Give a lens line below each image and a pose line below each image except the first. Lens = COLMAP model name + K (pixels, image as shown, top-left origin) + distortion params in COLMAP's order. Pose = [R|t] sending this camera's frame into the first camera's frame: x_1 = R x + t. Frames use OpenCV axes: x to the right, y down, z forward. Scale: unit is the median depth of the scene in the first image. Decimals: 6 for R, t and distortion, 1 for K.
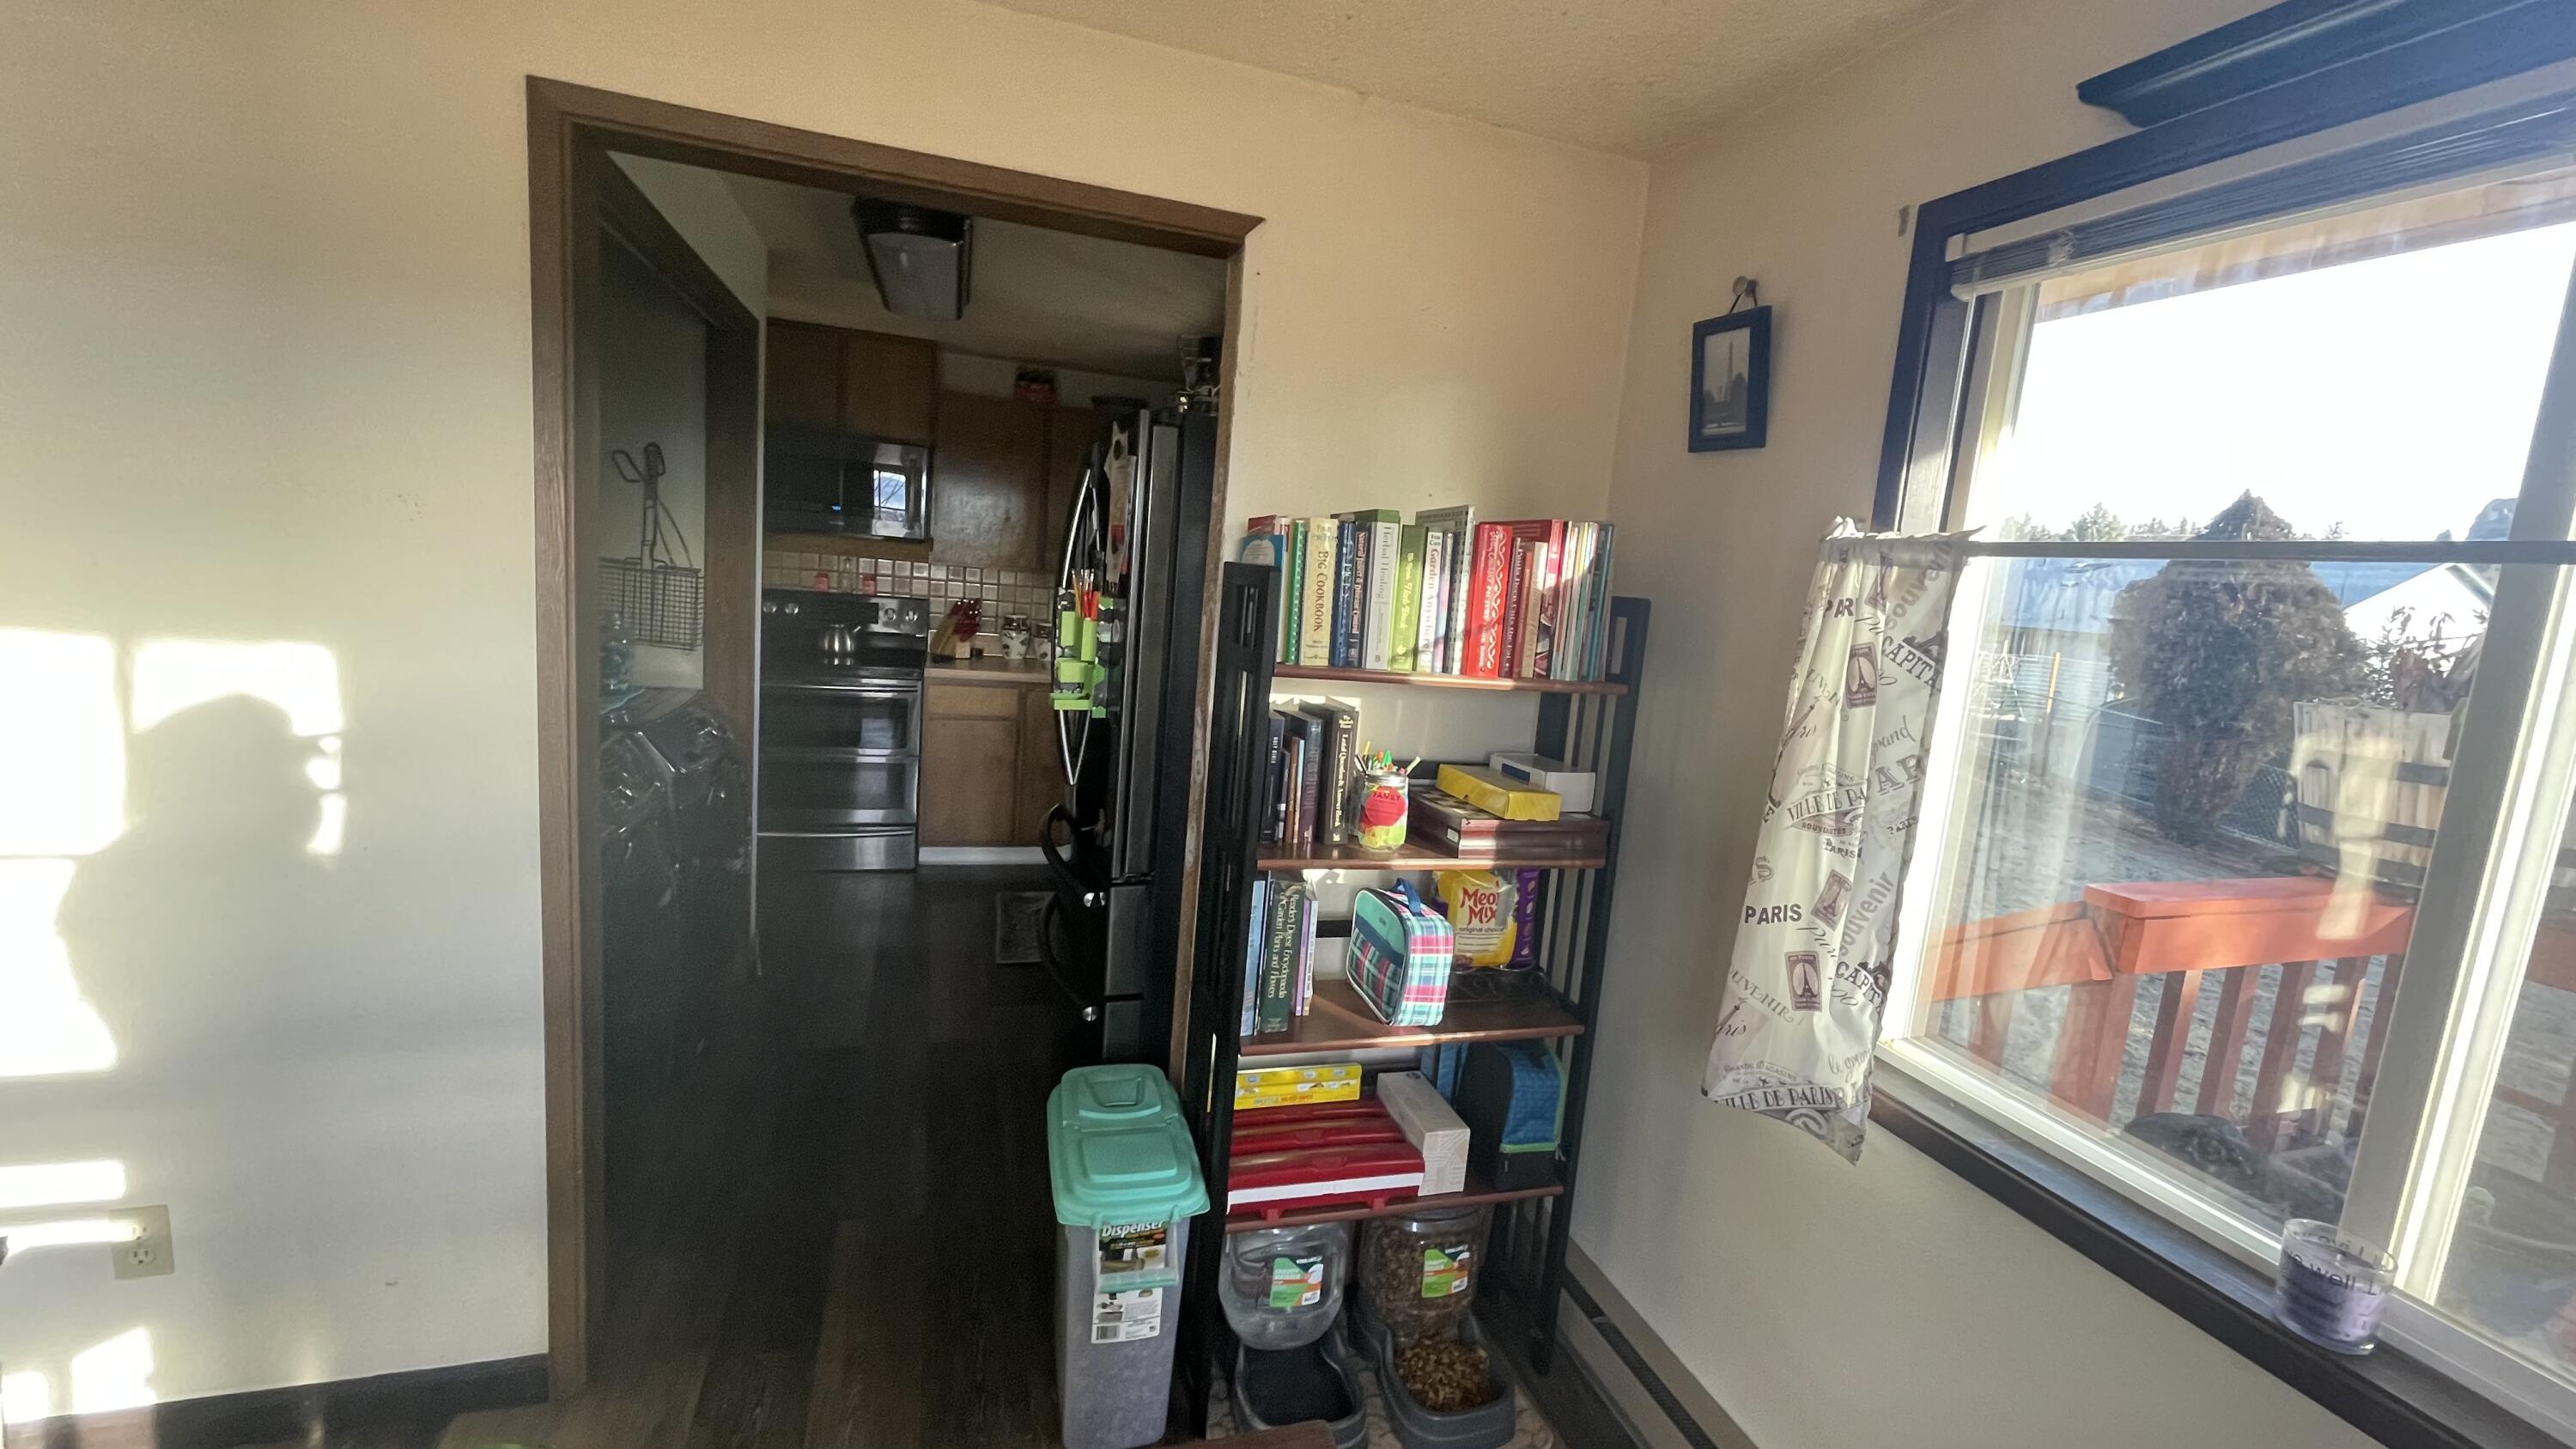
lens RADIAL K [[1042.5, 0, 1289.3], [0, 1042.5, 704.9], [0, 0, 1]] dist [-0.005867, 0.000827]
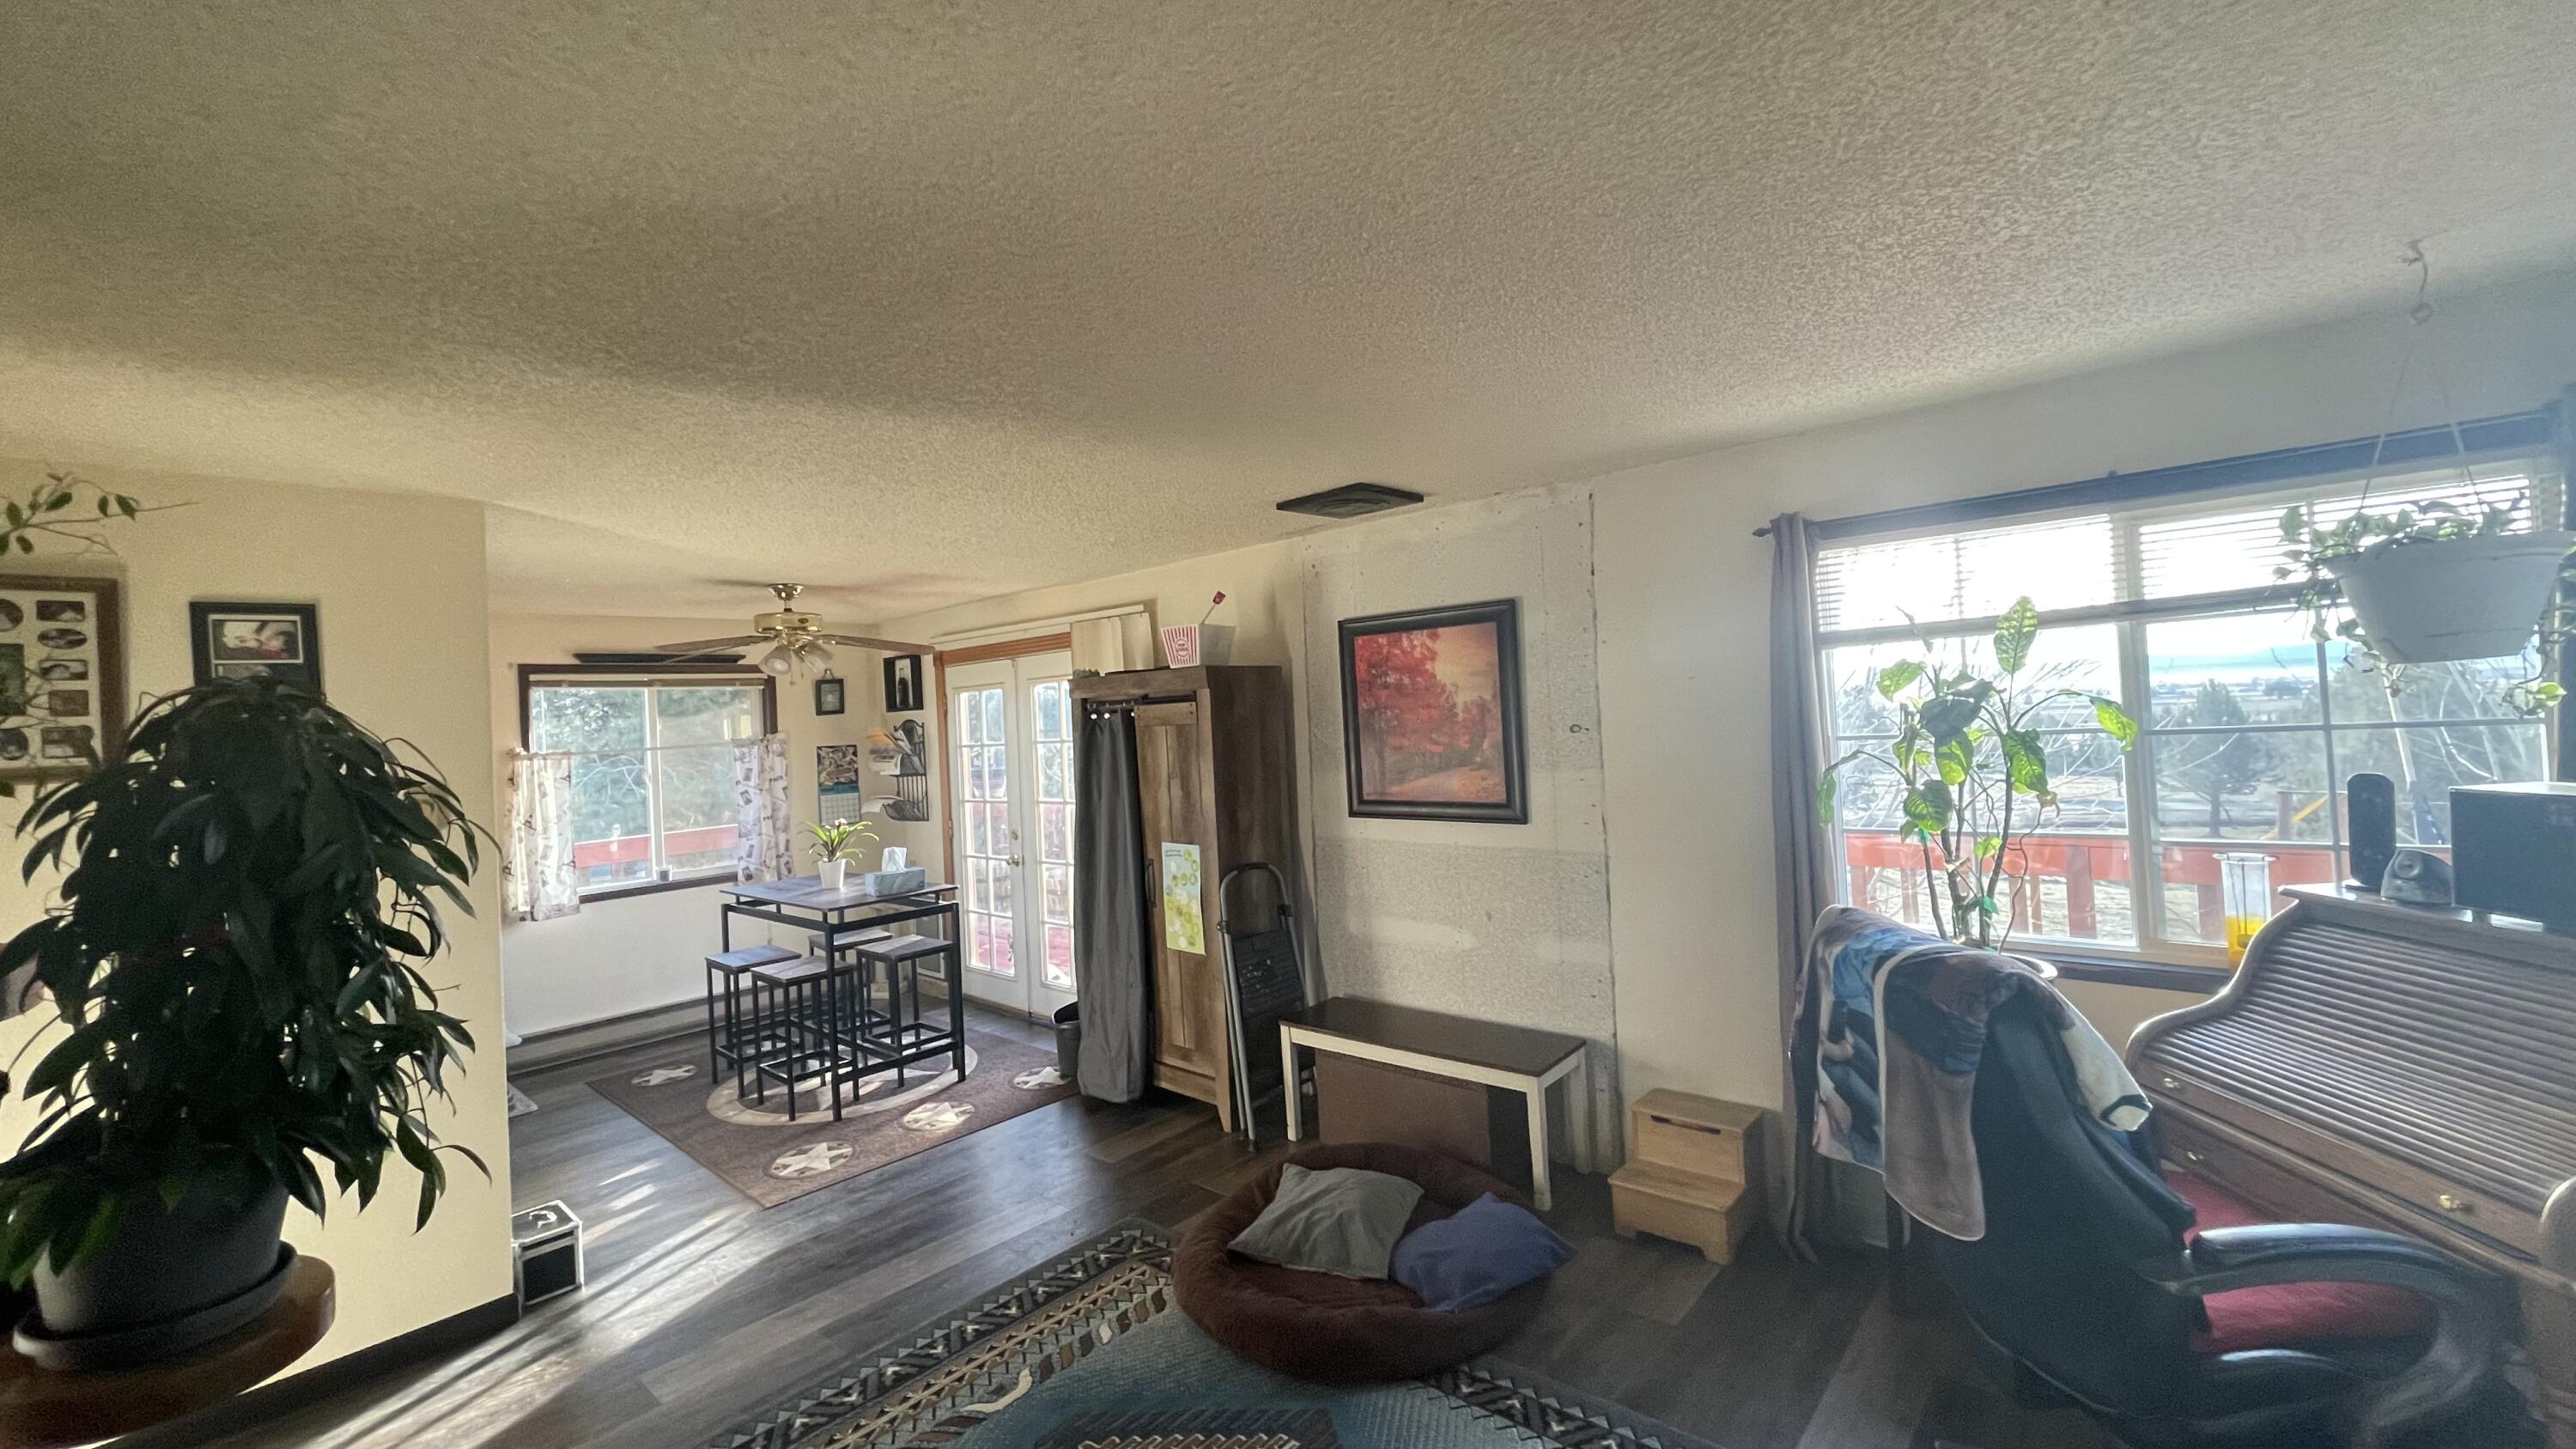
lens RADIAL K [[1042.5, 0, 1302.1], [0, 1042.5, 692.9], [0, 0, 1]] dist [-0.005867, 0.000827]
pose [[-0.522018, -0.038798, 0.852052, -1.245065], [0.128084, 0.984071, 0.123282, -0.148854], [-0.843263, 0.173490, -0.508733, 0.169198]]
